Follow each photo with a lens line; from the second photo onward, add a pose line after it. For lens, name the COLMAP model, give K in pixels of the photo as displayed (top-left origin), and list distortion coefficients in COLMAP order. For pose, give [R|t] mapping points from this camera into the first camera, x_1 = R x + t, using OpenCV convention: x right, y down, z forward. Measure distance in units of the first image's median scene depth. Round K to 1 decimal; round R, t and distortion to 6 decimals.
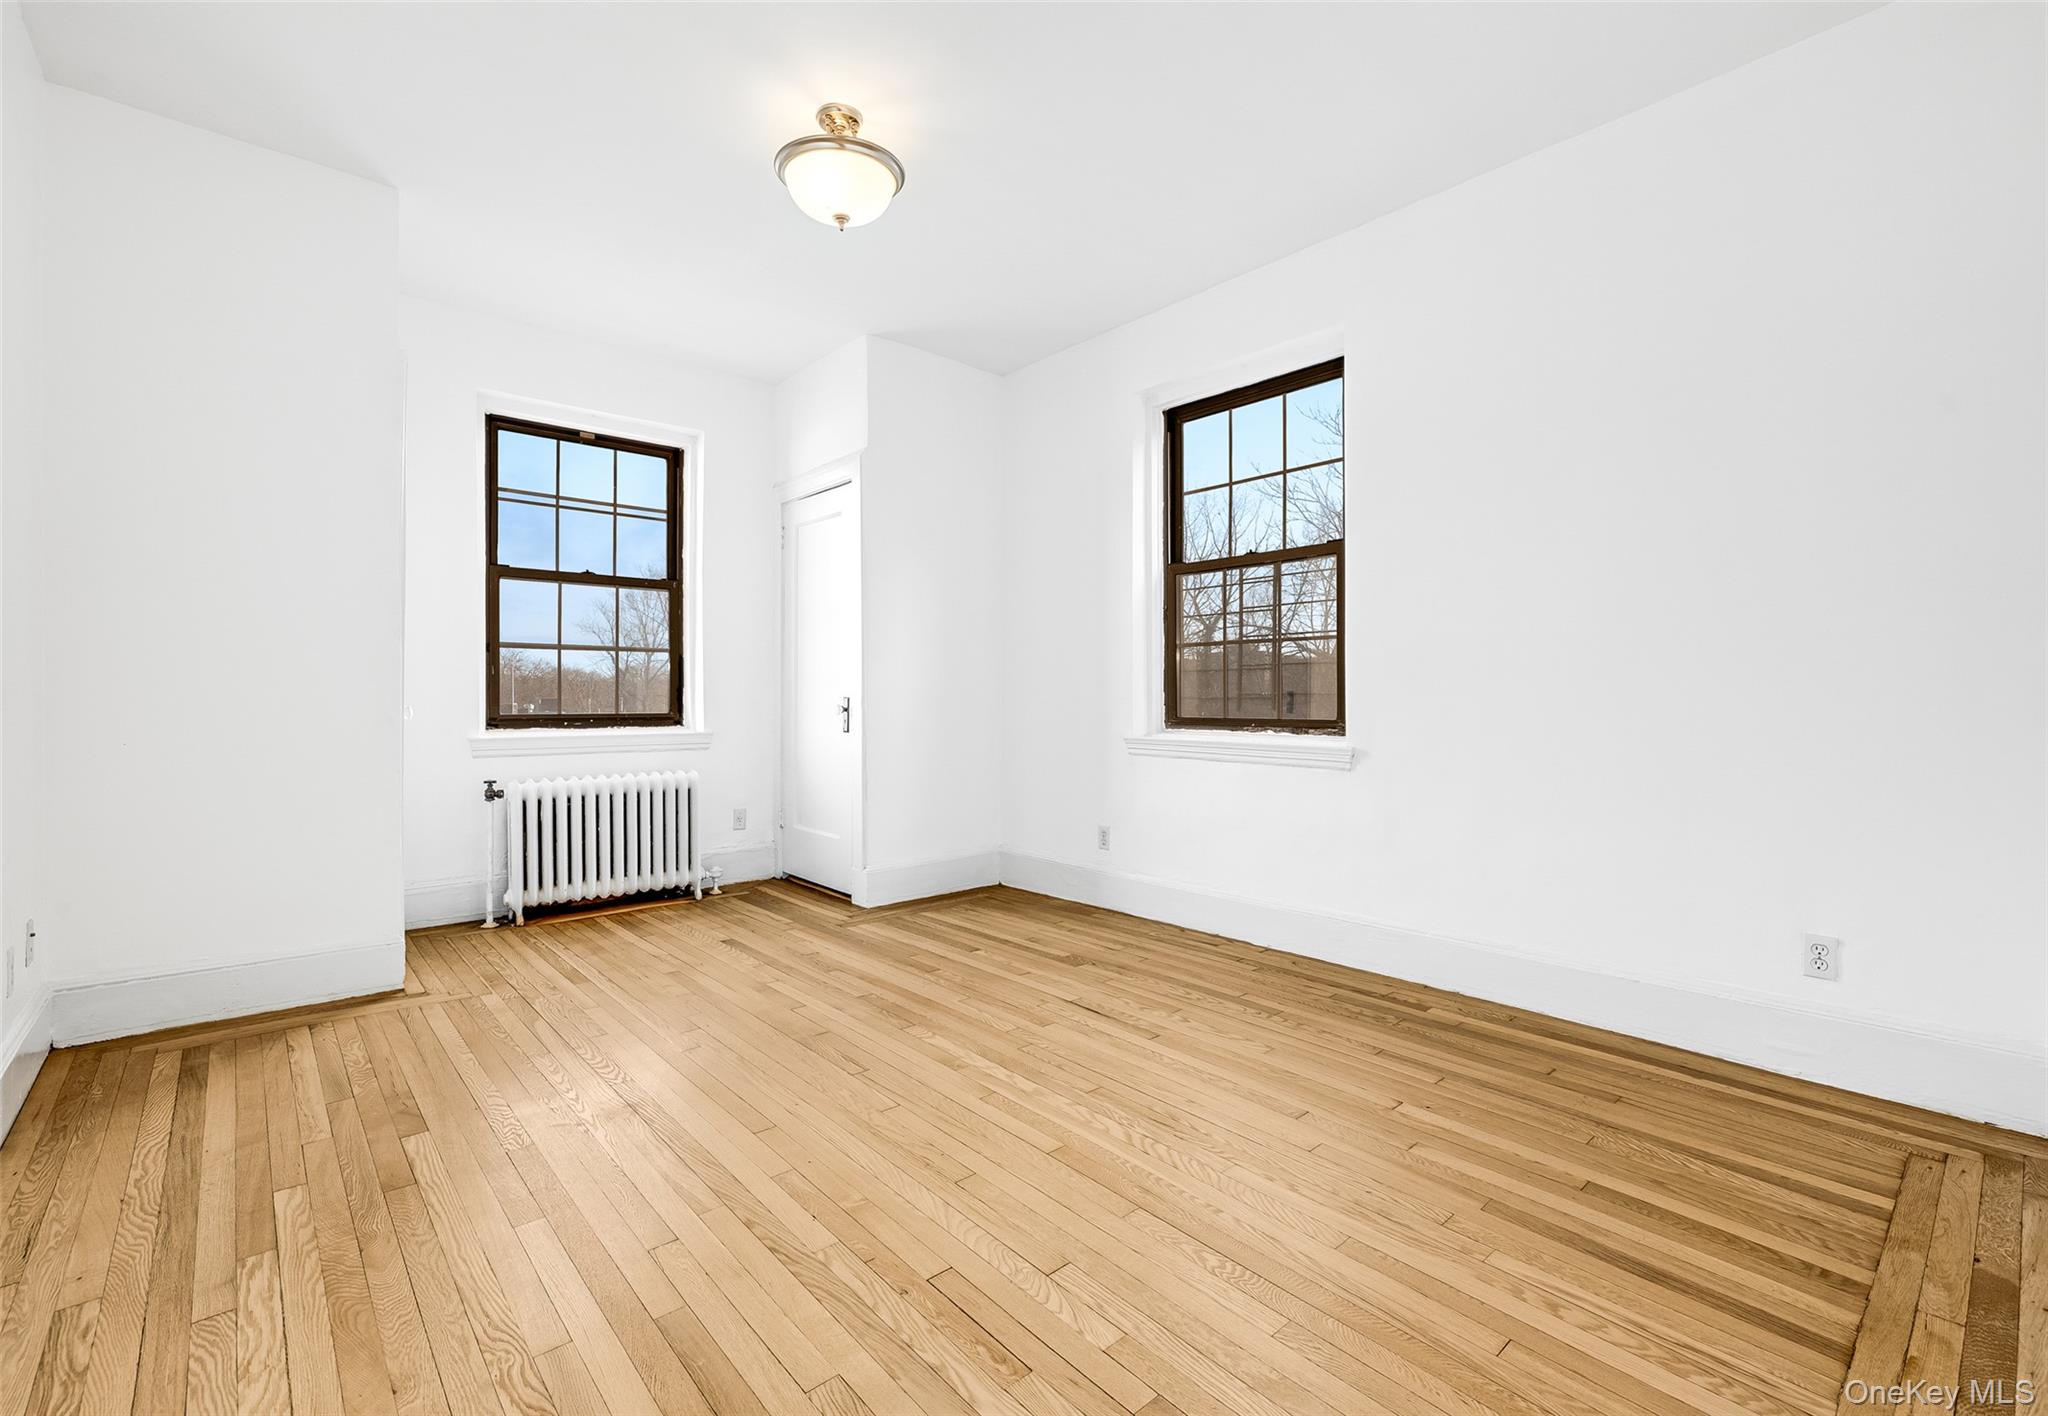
lens RADIAL K [[914.5, 0, 1046.4], [0, 914.5, 717.3], [0, 0, 1]] dist [-0.000270, -0.000138]
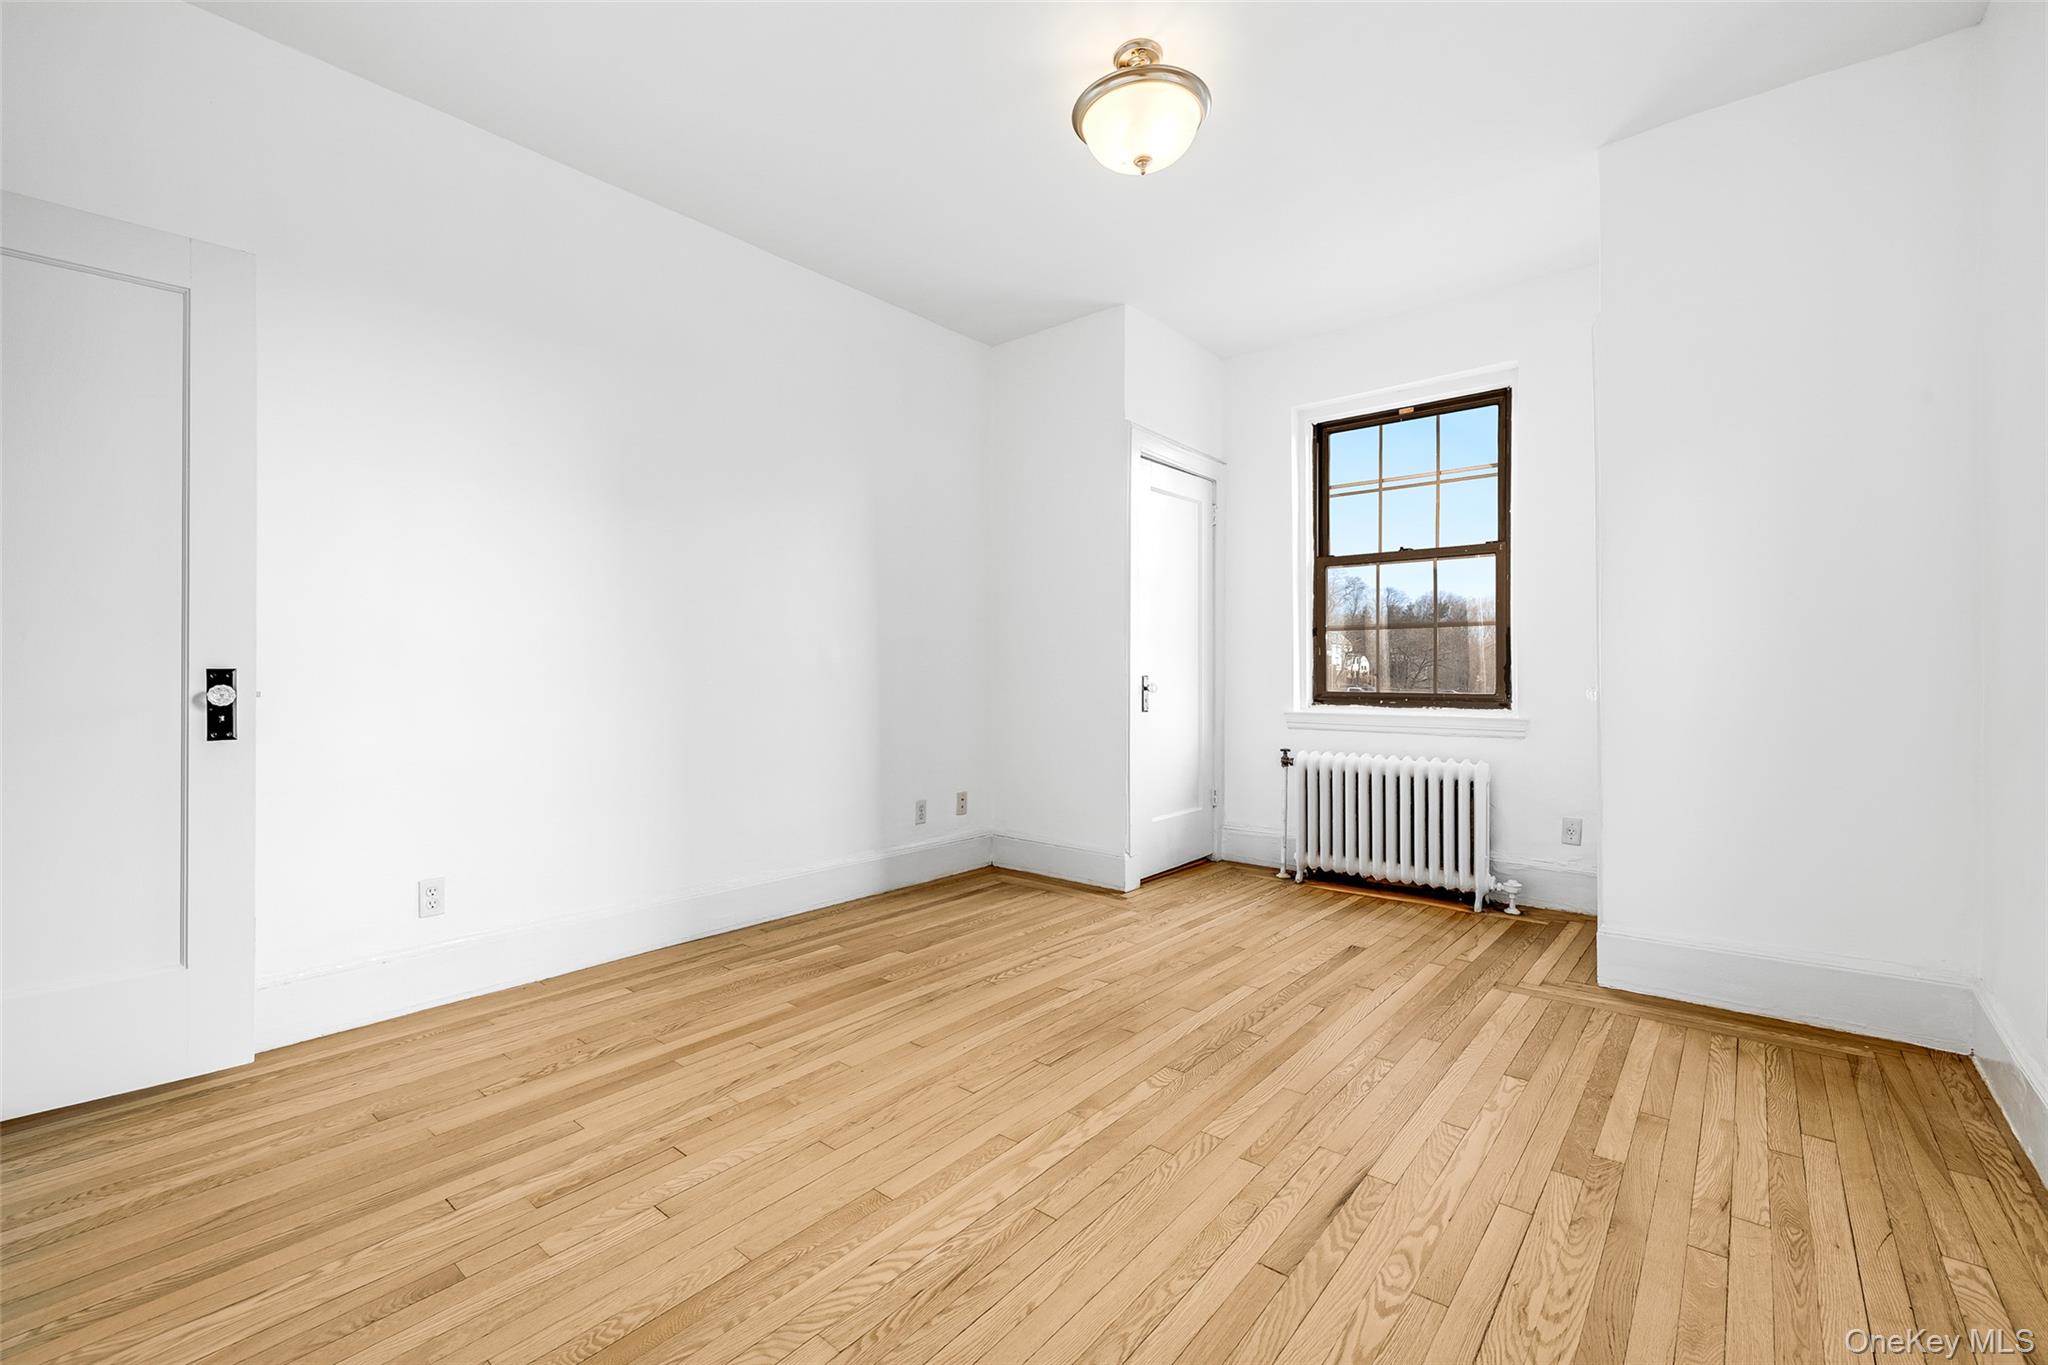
lens RADIAL K [[896.3, 0, 1024.0], [0, 896.3, 682.5], [0, 0, 1]] dist [-0.002003, -0.000110]
pose [[0.110391, 0.007890, -0.993857, 0.482618], [-0.022988, 0.999721, 0.005384, -0.012652], [0.993622, 0.022252, 0.110541, 0.570023]]
